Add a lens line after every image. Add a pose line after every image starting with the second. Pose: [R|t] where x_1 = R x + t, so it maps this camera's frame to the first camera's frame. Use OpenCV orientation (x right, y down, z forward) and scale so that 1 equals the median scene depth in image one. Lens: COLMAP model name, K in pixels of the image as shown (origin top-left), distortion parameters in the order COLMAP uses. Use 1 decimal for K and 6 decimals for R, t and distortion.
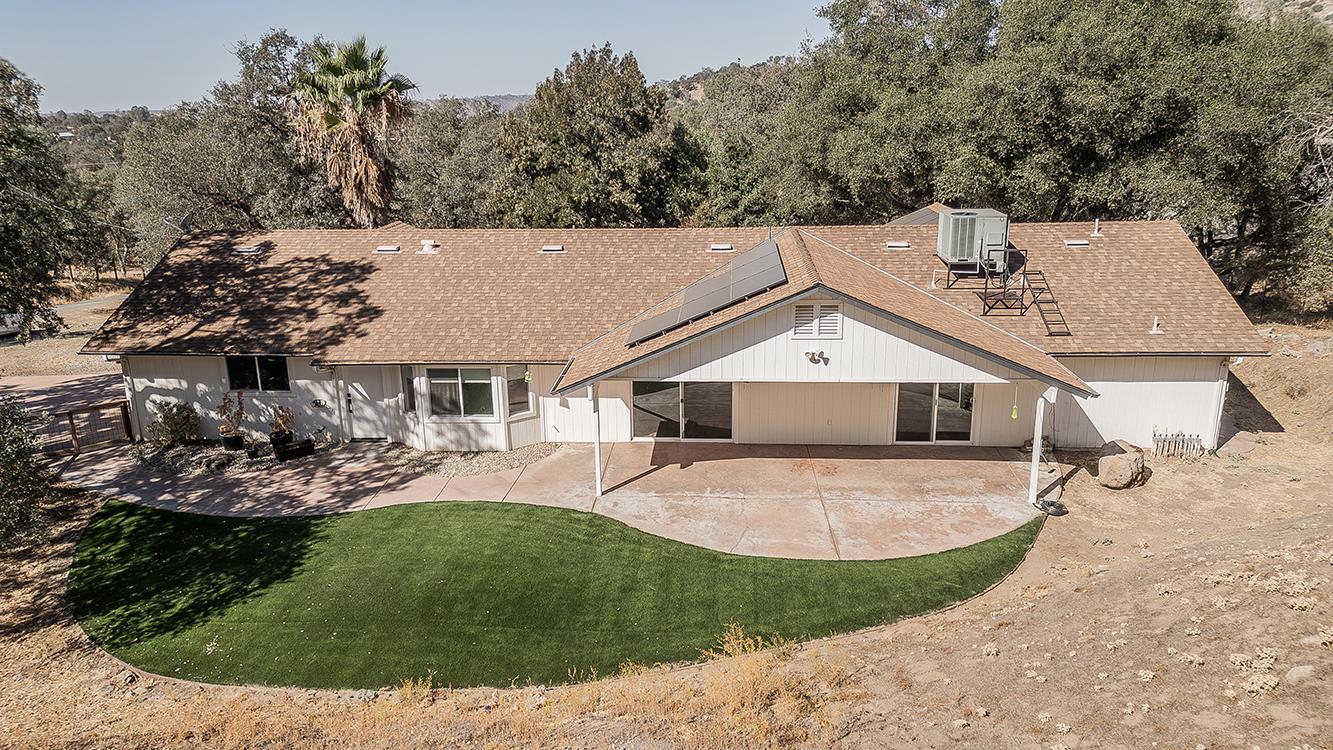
lens RADIAL K [[941.7, 0, 657.1], [0, 941.7, 377.8], [0, 0, 1]] dist [0.084420, -0.024733]
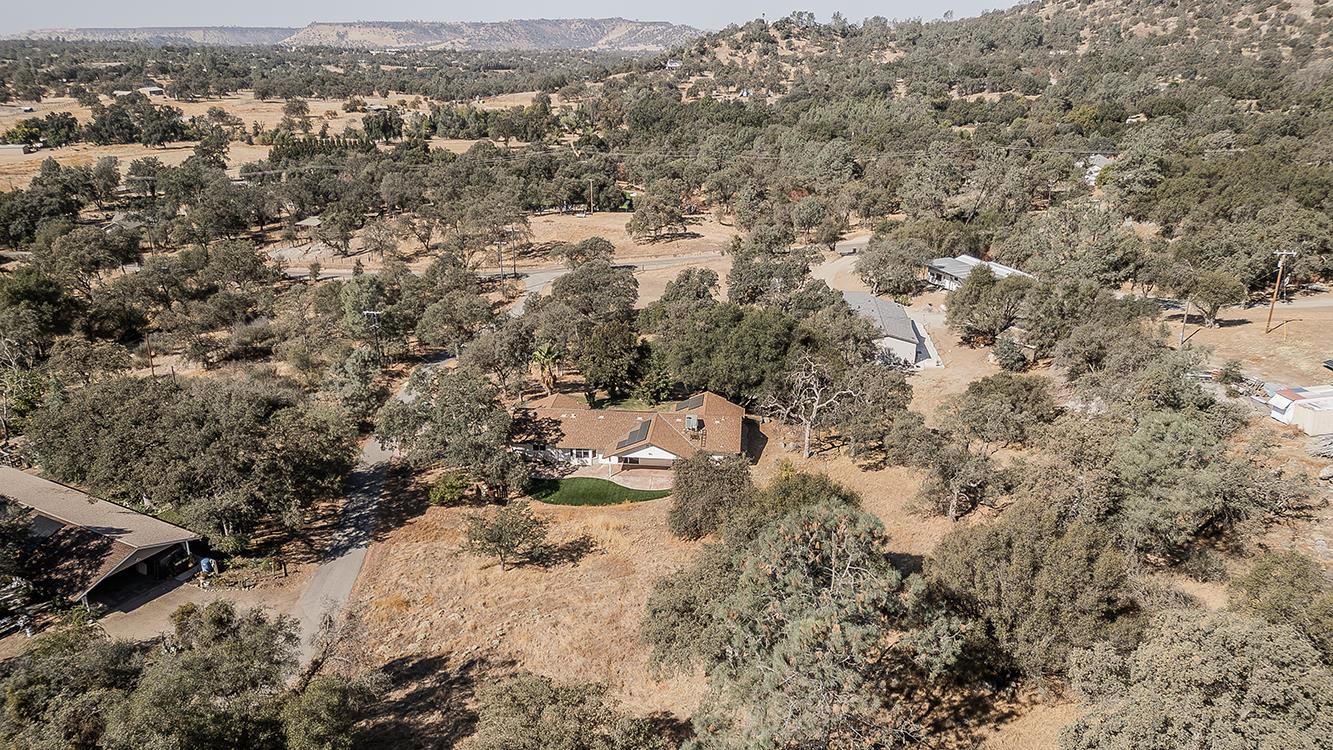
lens RADIAL K [[927.5, 0, 669.9], [0, 927.5, 370.1], [0, 0, 1]] dist [0.076876, -0.045418]
pose [[0.999639, 0.023349, -0.013258, 0.283996], [-0.022331, 0.997131, 0.072333, -0.741488], [0.014909, -0.072010, 0.997292, -3.595758]]
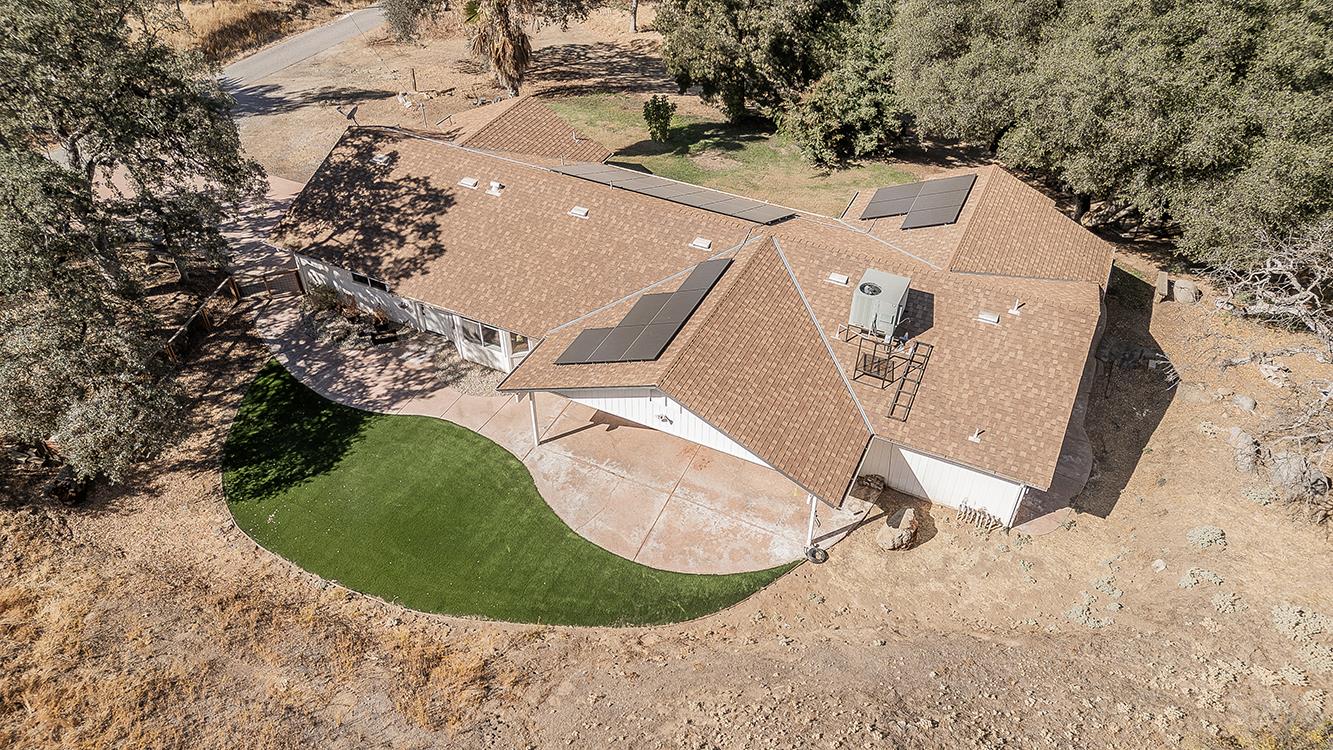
lens RADIAL K [[927.5, 0, 669.9], [0, 927.5, 370.1], [0, 0, 1]] dist [0.076876, -0.045418]
pose [[0.930166, 0.252766, -0.266272, 0.423280], [-0.121149, 0.895955, 0.427303, -0.541659], [0.346575, -0.365204, 0.864009, -0.115749]]
